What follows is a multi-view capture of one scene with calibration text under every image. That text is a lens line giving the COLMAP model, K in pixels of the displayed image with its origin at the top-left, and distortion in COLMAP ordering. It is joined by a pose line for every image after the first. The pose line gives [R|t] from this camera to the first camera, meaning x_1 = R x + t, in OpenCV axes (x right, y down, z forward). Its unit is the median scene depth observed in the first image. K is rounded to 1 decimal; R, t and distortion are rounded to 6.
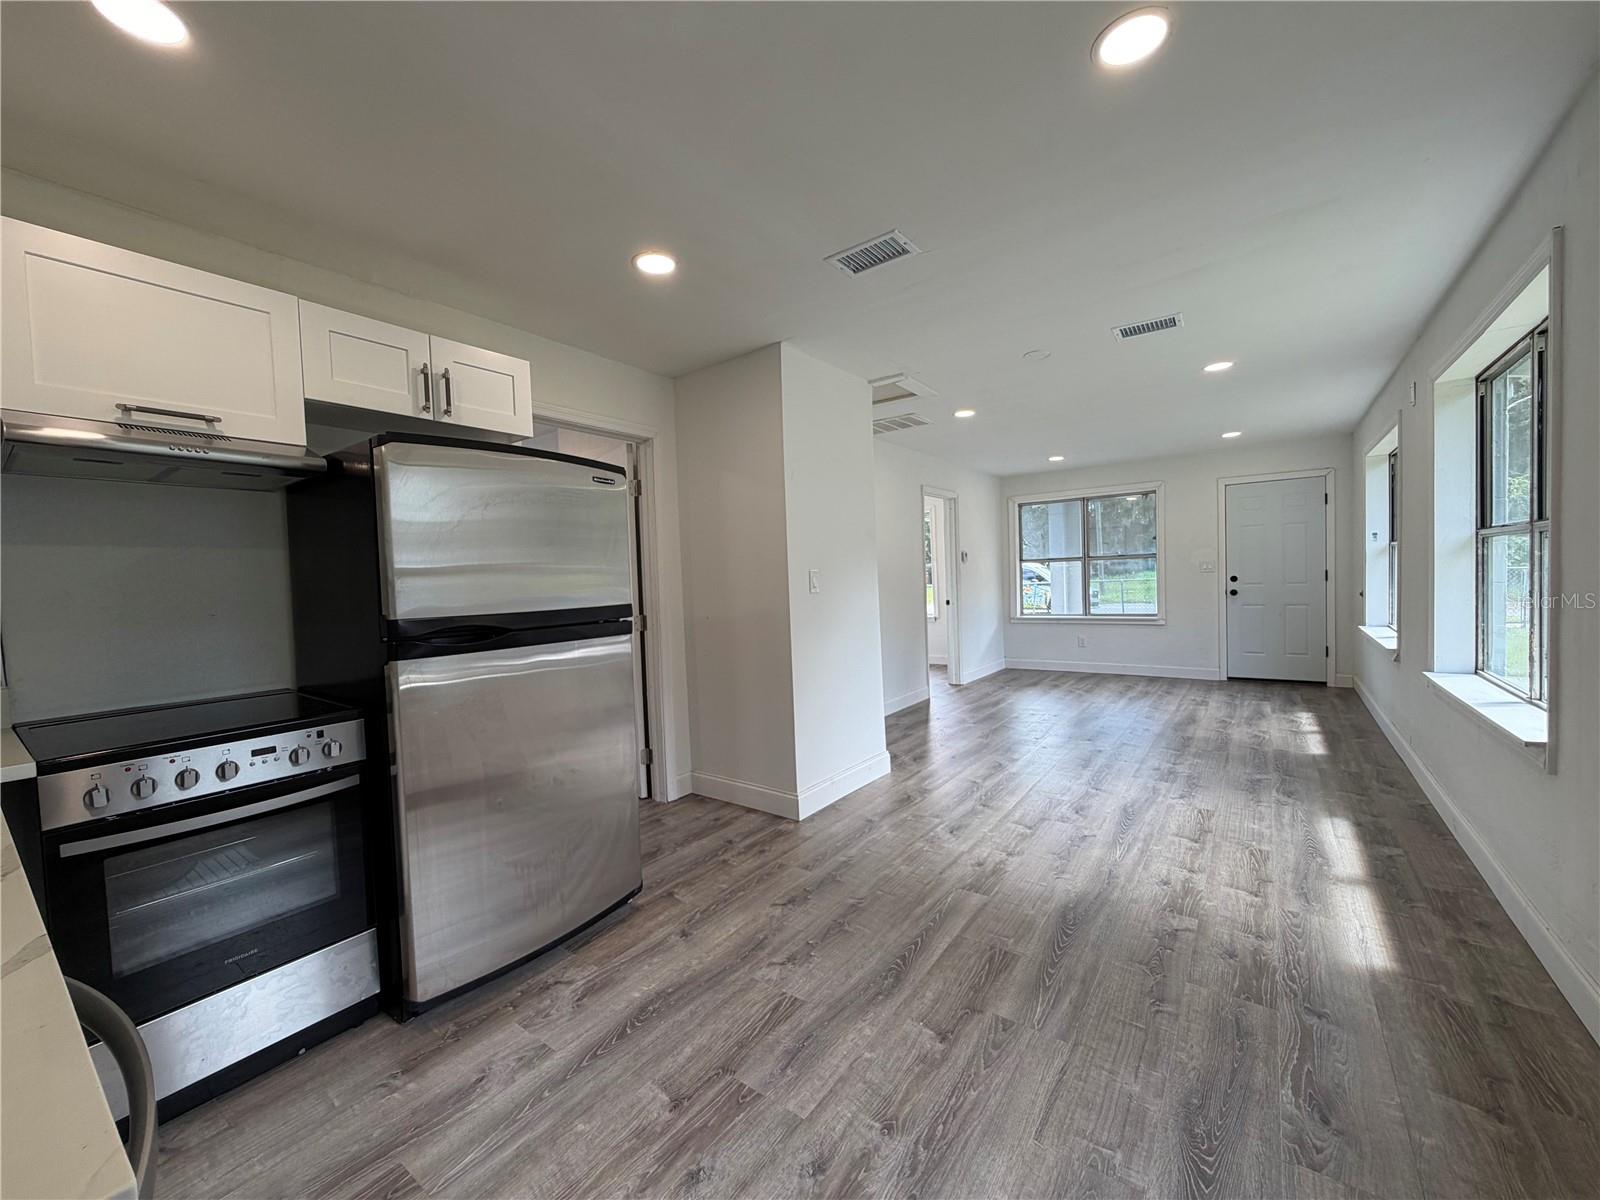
lens RADIAL K [[622.3, 0, 800.0], [0, 622.3, 600.0], [0, 0, 1]] dist [-0.001108, -0.000018]
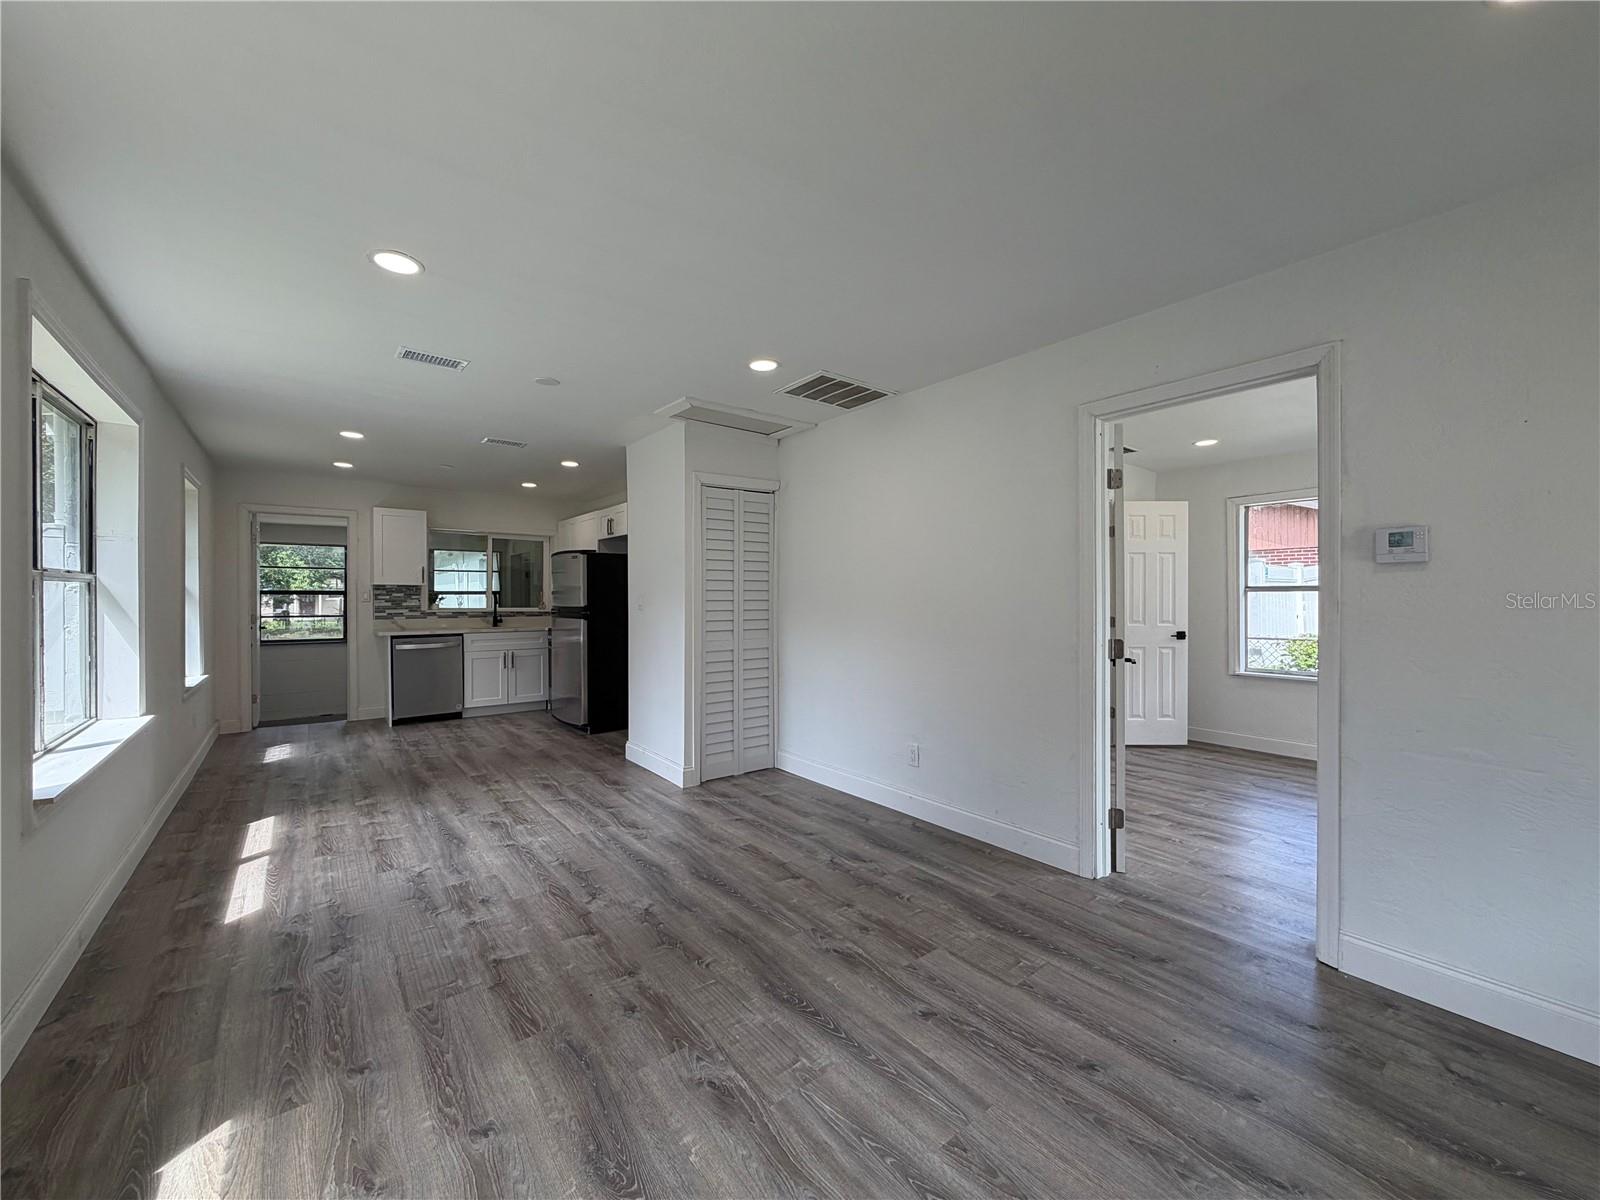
lens RADIAL K [[634.4, 0, 804.9], [0, 634.4, 598.6], [0, 0, 1]] dist [-0.004681, -0.000332]
pose [[-0.257190, 0.038344, -0.965600, 1.998296], [-0.024204, 0.998643, 0.046103, -0.168281], [0.966058, 0.035229, -0.255913, 2.640714]]
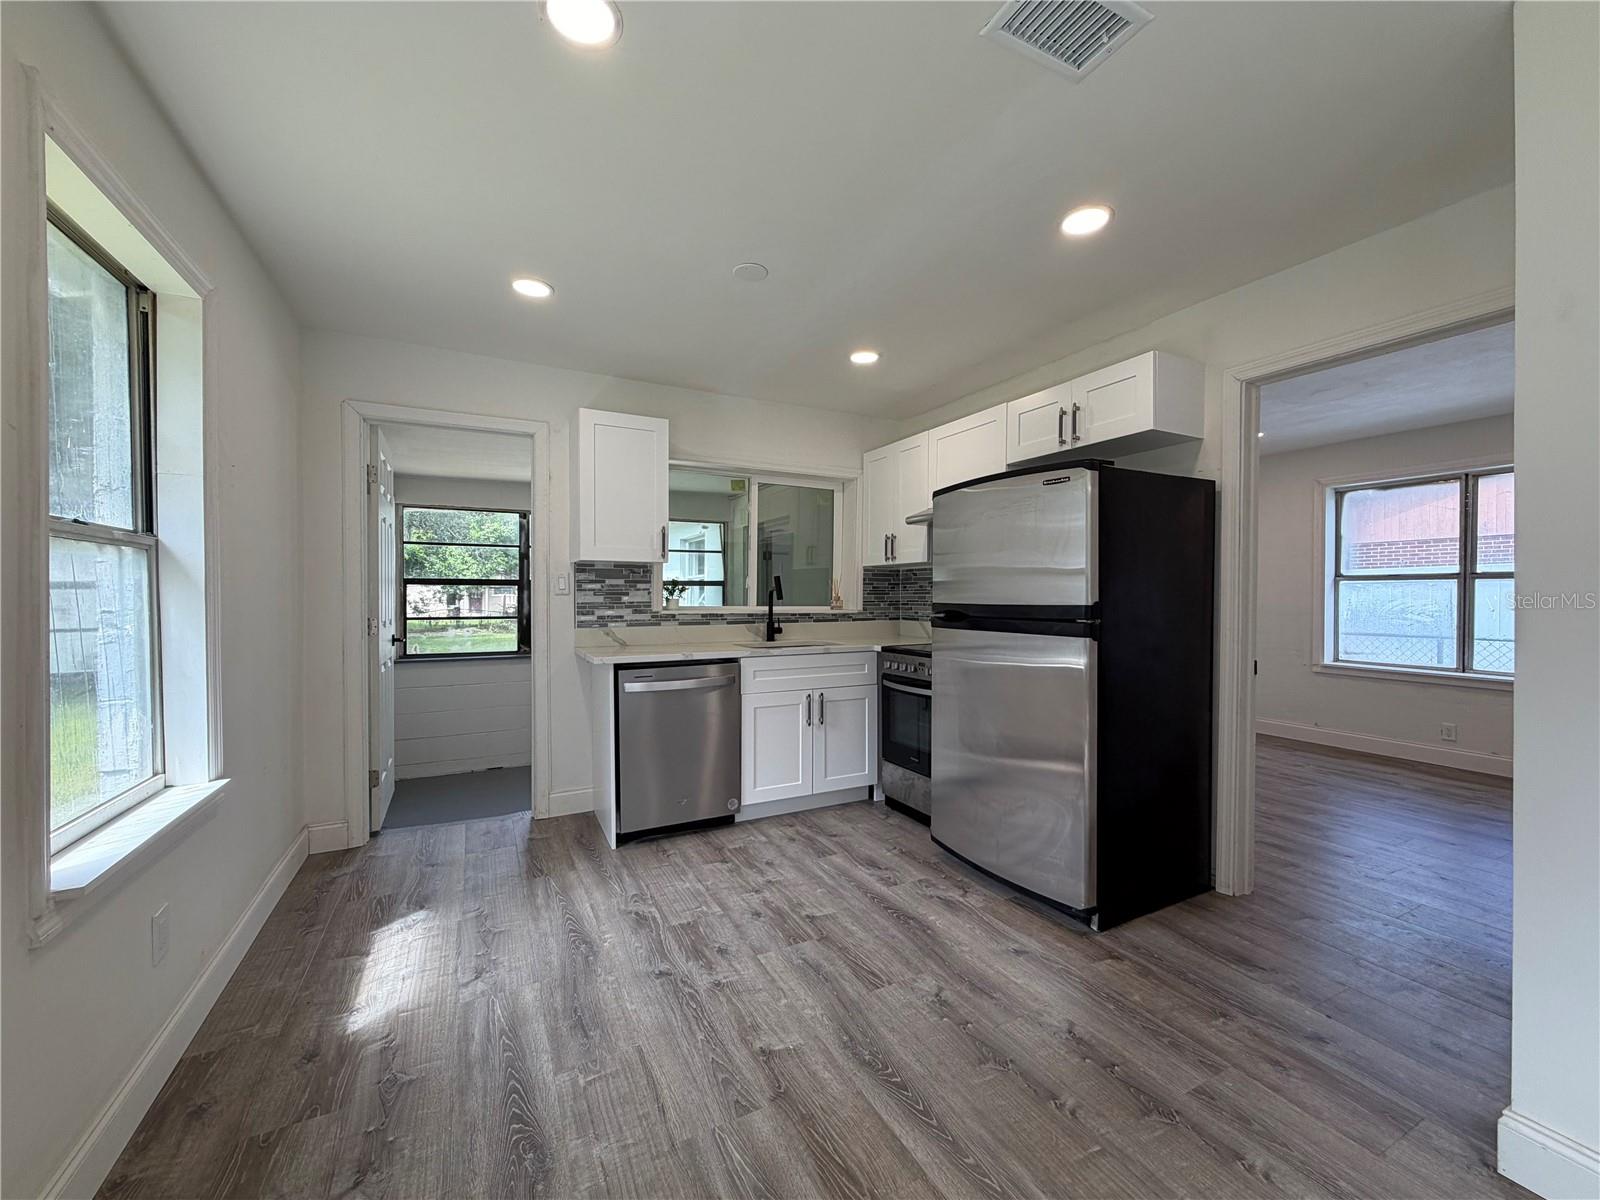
lens RADIAL K [[622.3, 0, 800.0], [0, 622.3, 600.0], [0, 0, 1]] dist [-0.001108, -0.000018]
pose [[-0.433517, 0.044130, -0.900064, 0.841572], [-0.015897, 0.998270, 0.056602, -0.054177], [0.901005, 0.038846, -0.432065, 1.148288]]
